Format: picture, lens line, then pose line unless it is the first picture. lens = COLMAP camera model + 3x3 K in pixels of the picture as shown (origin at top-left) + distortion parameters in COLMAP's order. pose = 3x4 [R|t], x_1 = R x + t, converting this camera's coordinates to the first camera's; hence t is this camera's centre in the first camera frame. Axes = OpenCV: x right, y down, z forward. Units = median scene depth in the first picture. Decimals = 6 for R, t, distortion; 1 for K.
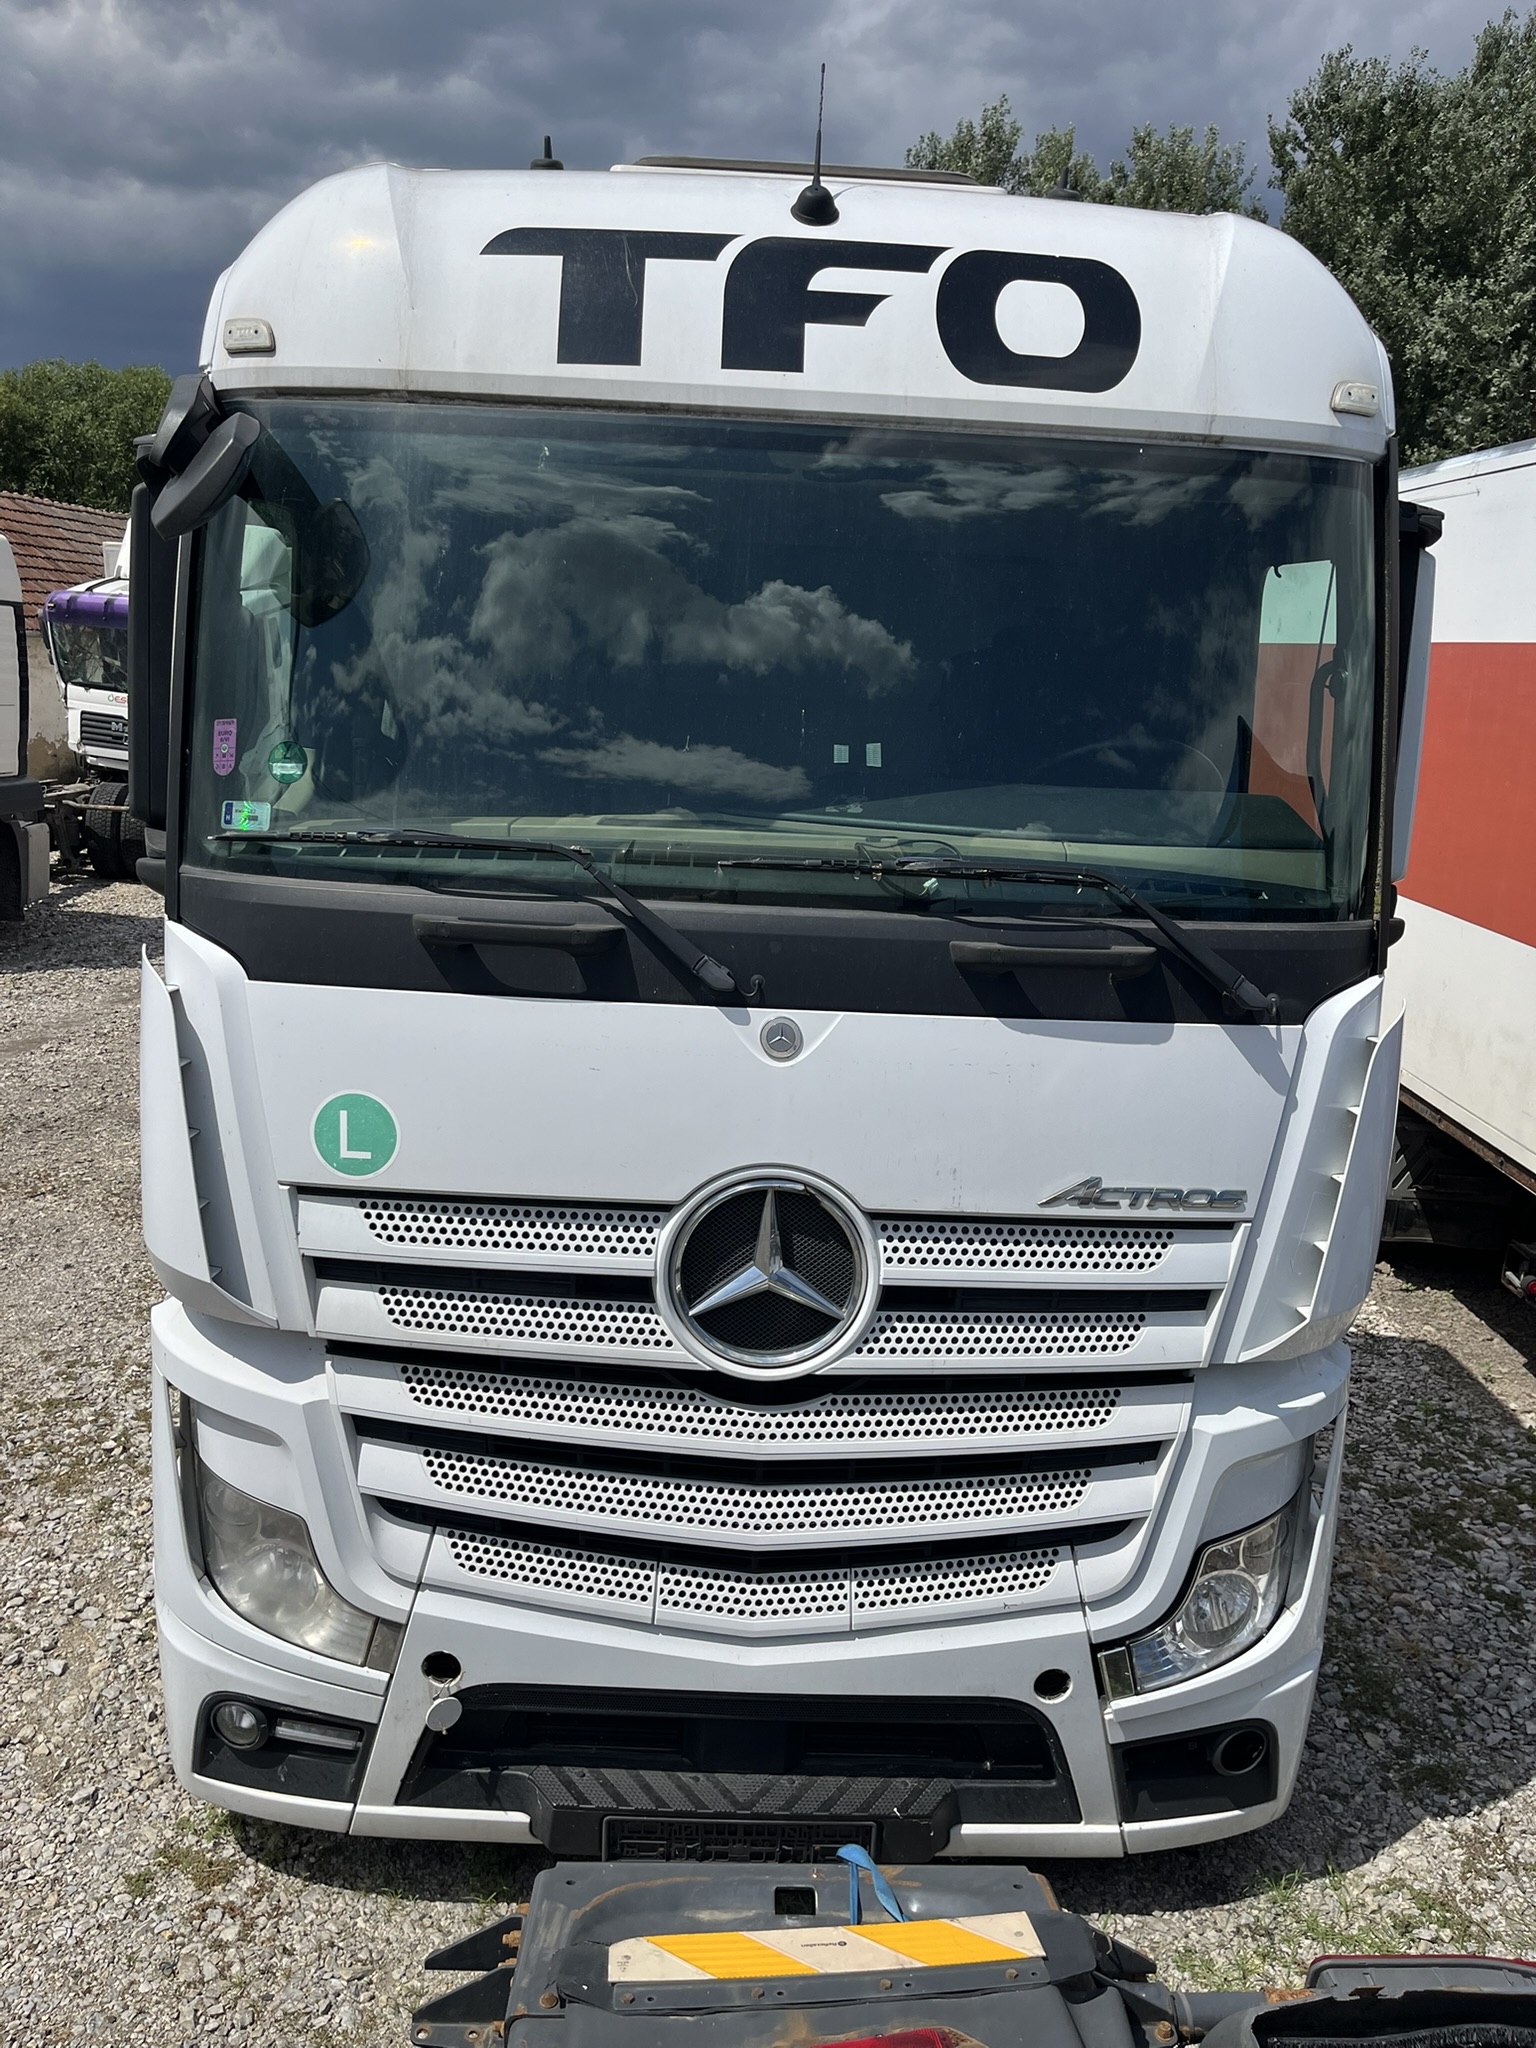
lens RADIAL K [[1609.9, 0, 768.0], [0, 1609.9, 1024.0], [0, 0, 1]] dist [-0.007720, -0.002160]
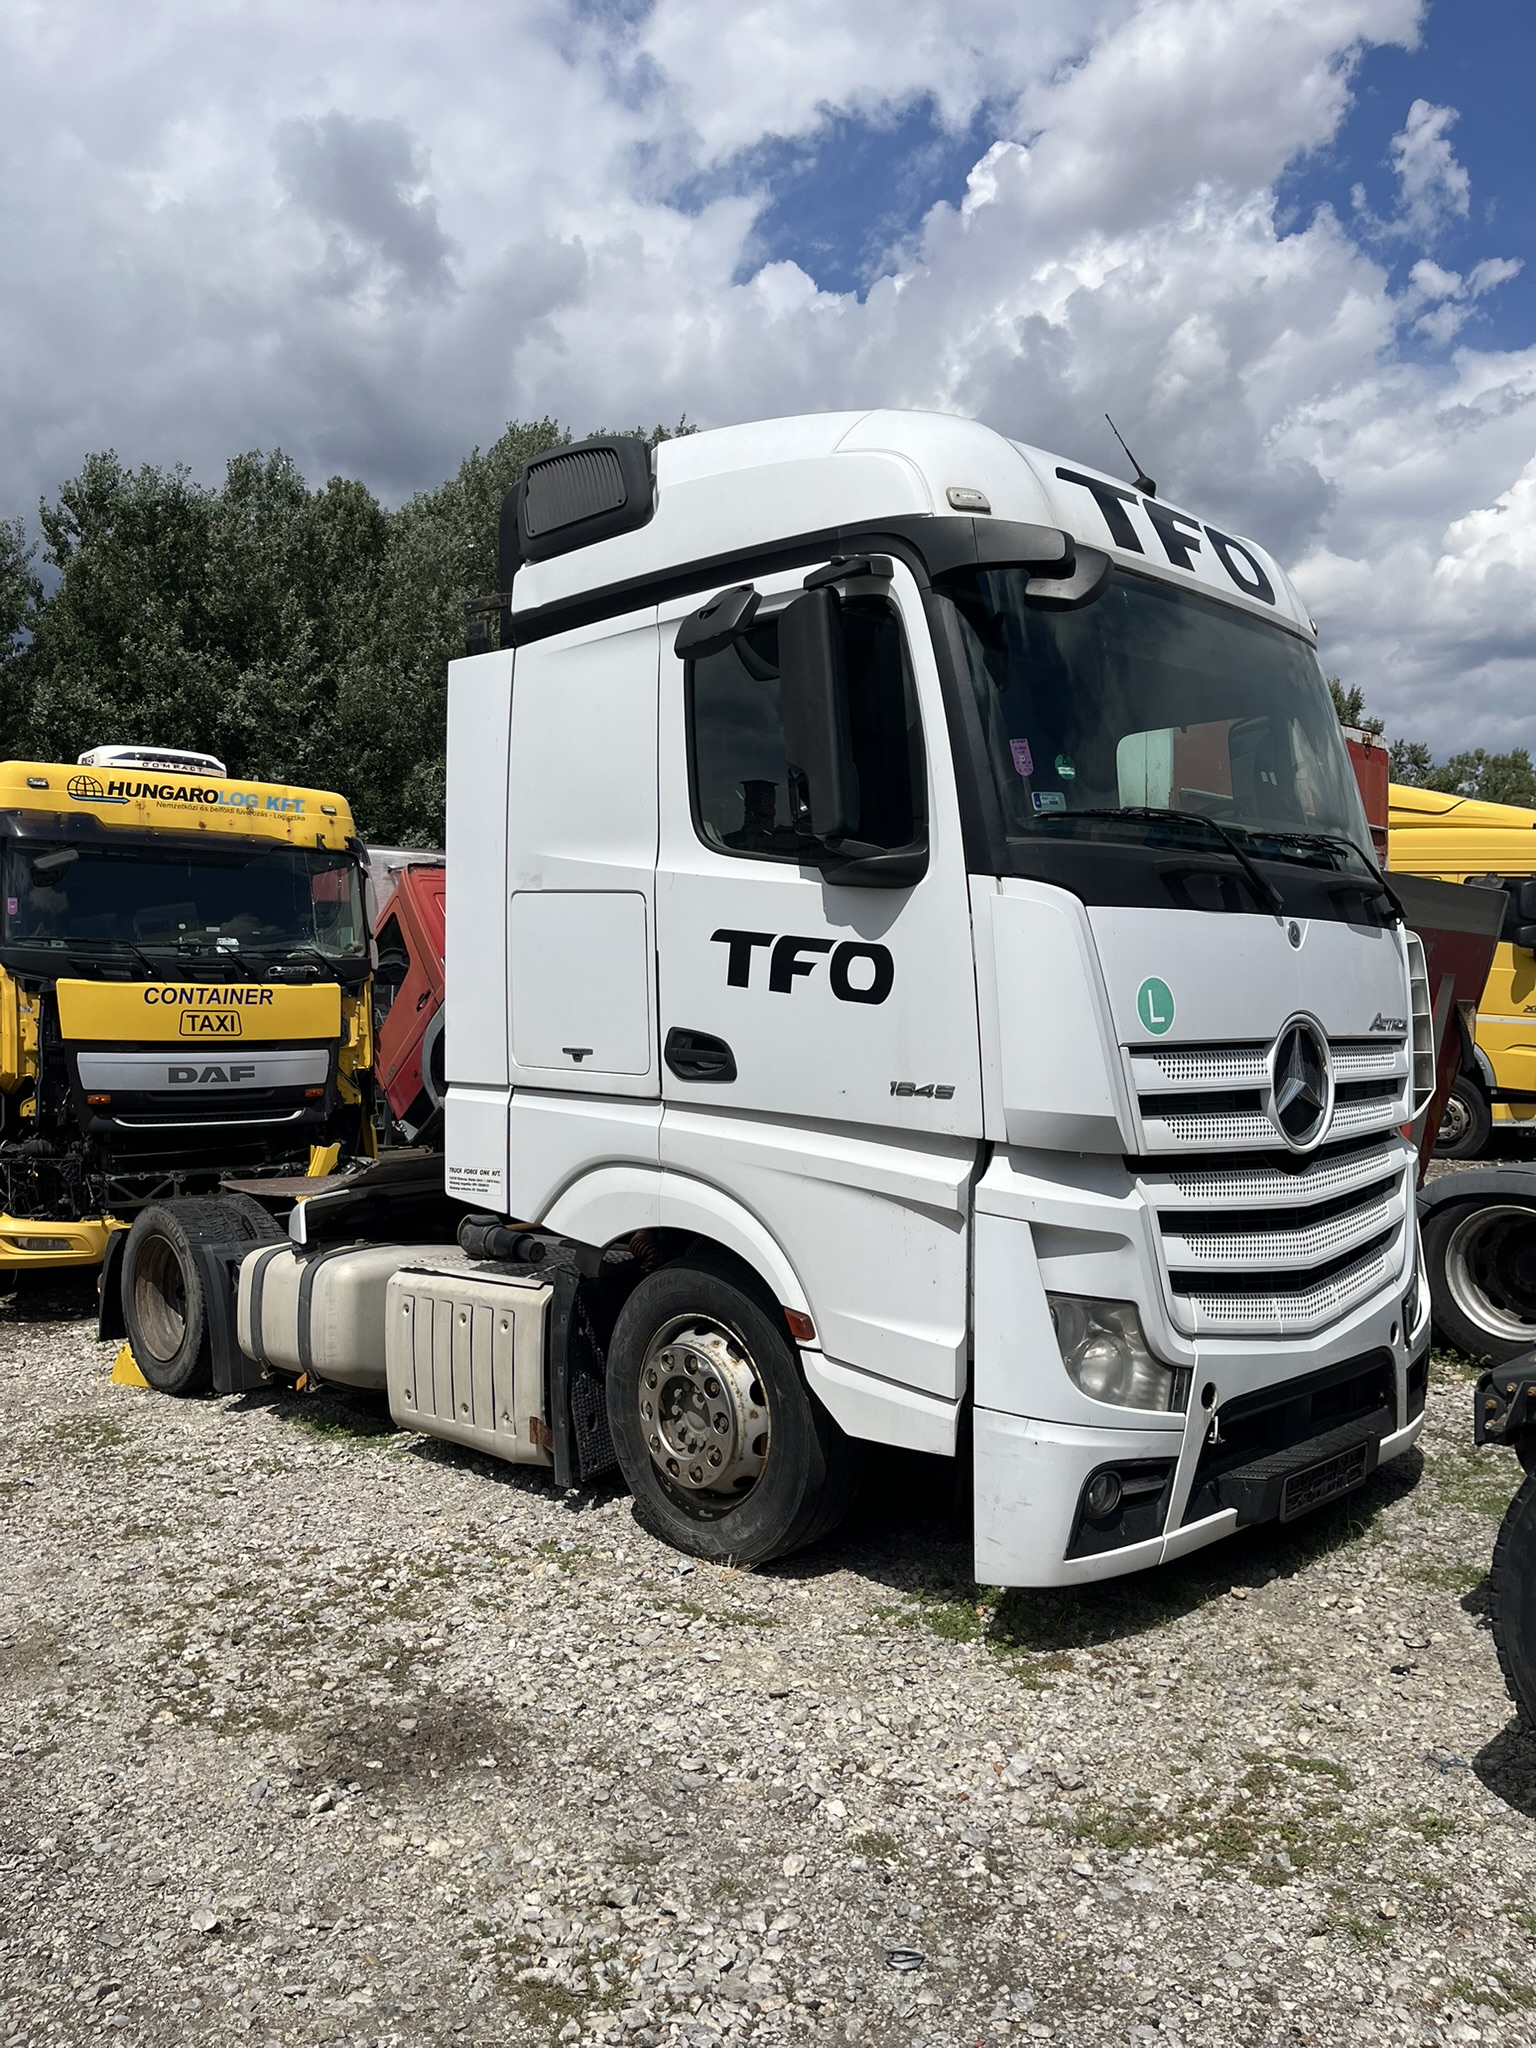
lens RADIAL K [[1586.2, 0, 768.0], [0, 1586.2, 1024.0], [0, 0, 1]] dist [0.027688, 0.000510]
pose [[0.723393, -0.060098, 0.687816, -1.423744], [0.207486, 0.969080, -0.133545, 0.192643], [-0.658523, 0.239318, 0.713495, 0.183128]]
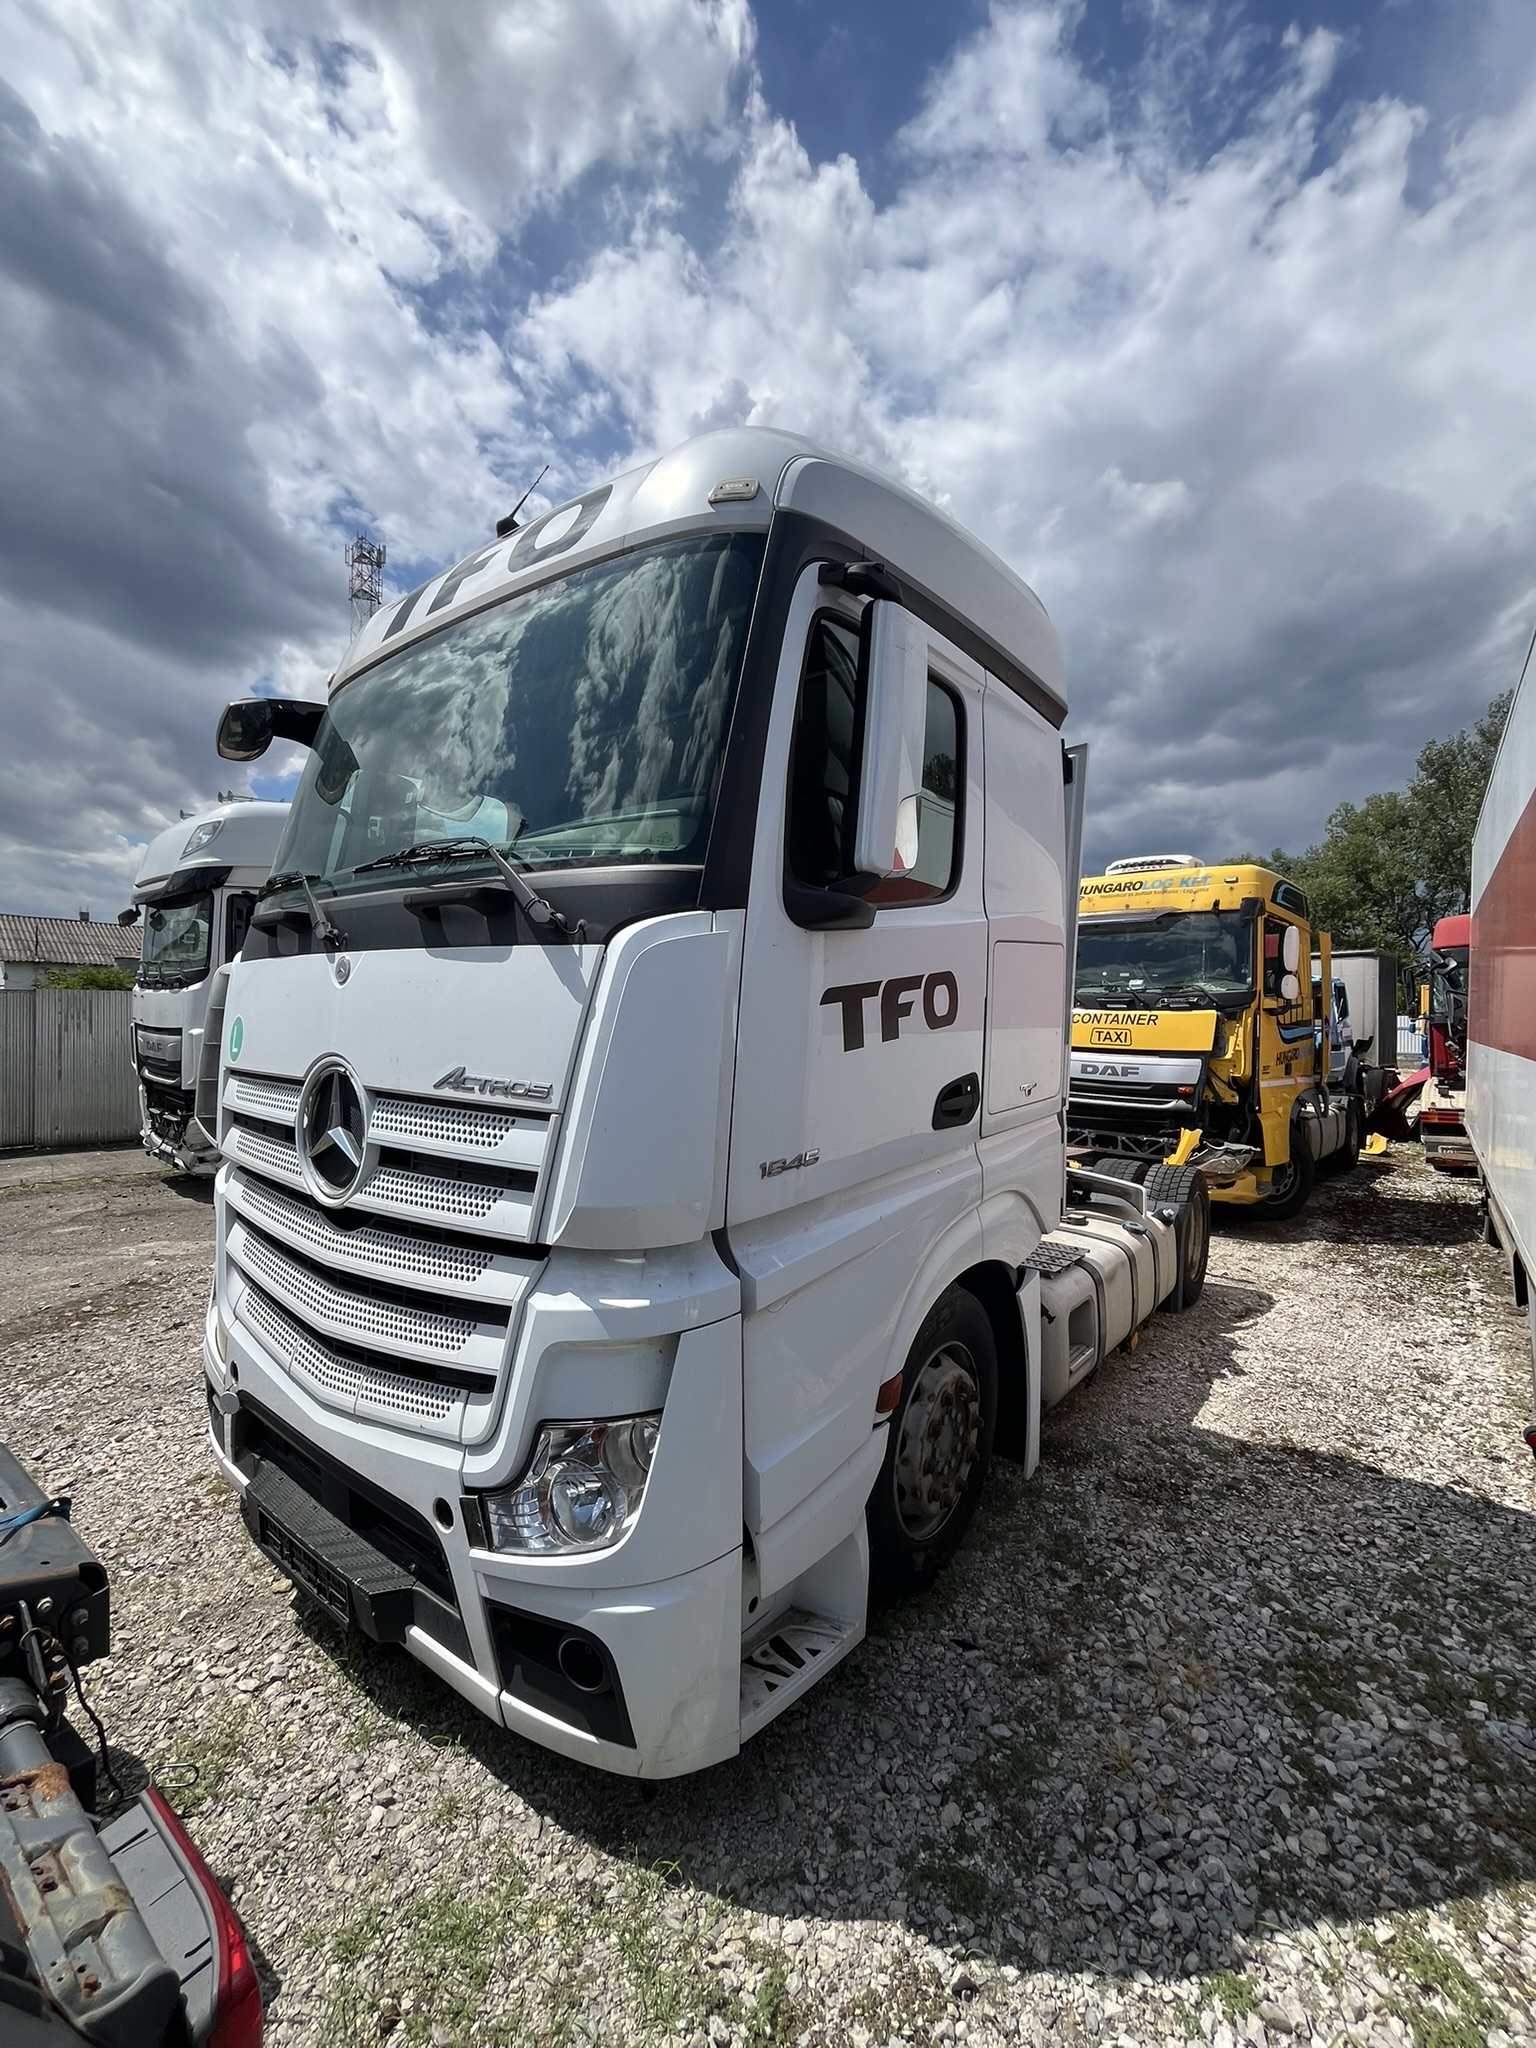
lens RADIAL K [[851.0, 0, 768.0], [0, 851.0, 1024.0], [0, 0, 1]] dist [0.000976, -0.000163]
pose [[0.777682, -0.028571, -0.628008, 0.781115], [-0.129578, 0.970231, -0.204600, 0.161046], [0.615159, 0.240490, 0.750829, 0.598261]]
